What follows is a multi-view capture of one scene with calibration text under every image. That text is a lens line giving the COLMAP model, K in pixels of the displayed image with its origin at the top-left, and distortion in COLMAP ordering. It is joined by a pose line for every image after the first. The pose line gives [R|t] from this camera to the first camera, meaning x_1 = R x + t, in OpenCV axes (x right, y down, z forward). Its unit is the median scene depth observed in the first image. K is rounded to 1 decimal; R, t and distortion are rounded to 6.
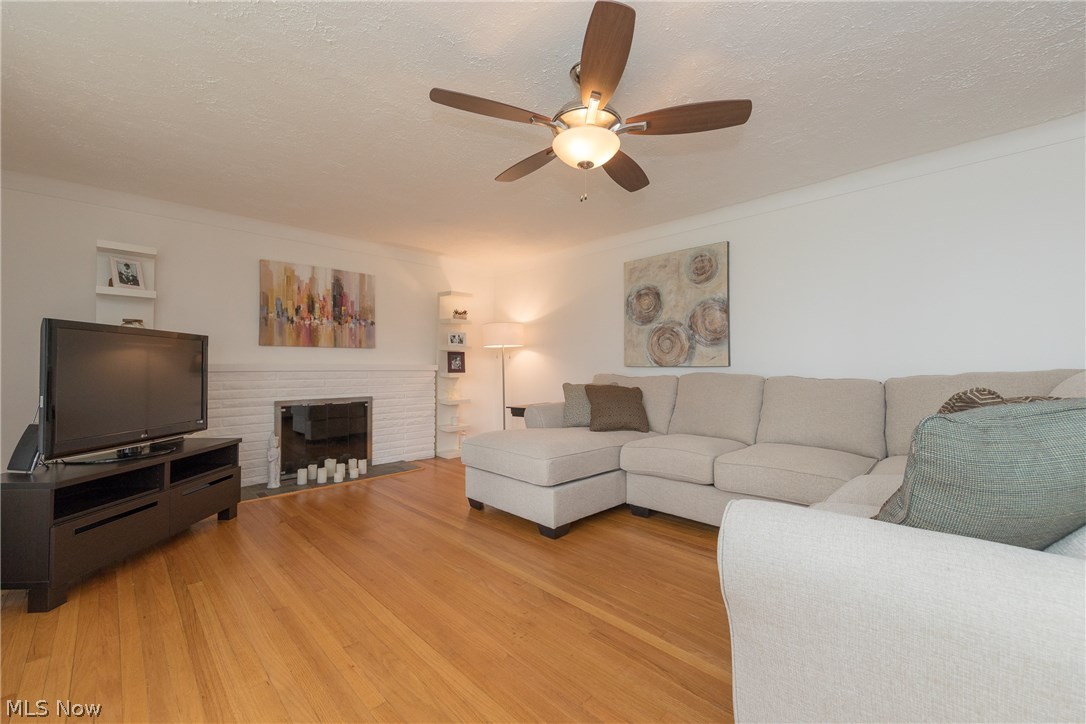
lens RADIAL K [[443.6, 0, 546.3], [0, 443.6, 363.6], [0, 0, 1]] dist [0.000633, 0.000028]
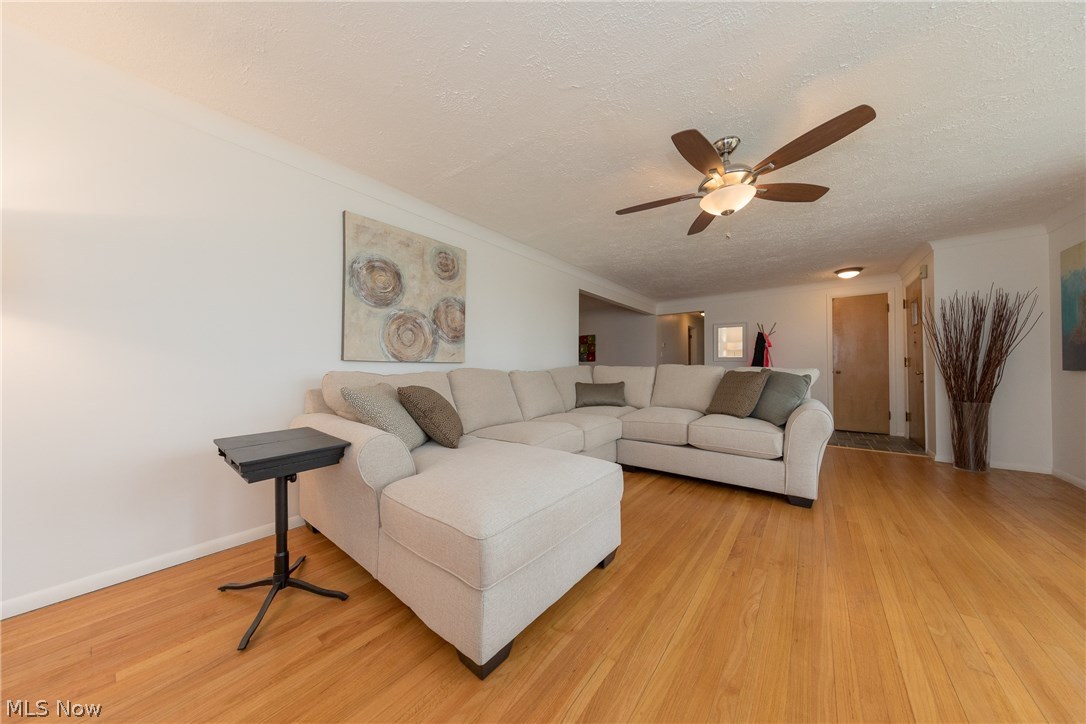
lens RADIAL K [[339.5, 0, 547.2], [0, 339.5, 363.5], [0, 0, 1]] dist [0.000206, 0.000005]
pose [[-0.130609, 0.011272, 0.991370, -0.429009], [-0.010196, 0.999867, -0.012711, 0.015983], [-0.991381, -0.011769, -0.130477, 0.835356]]
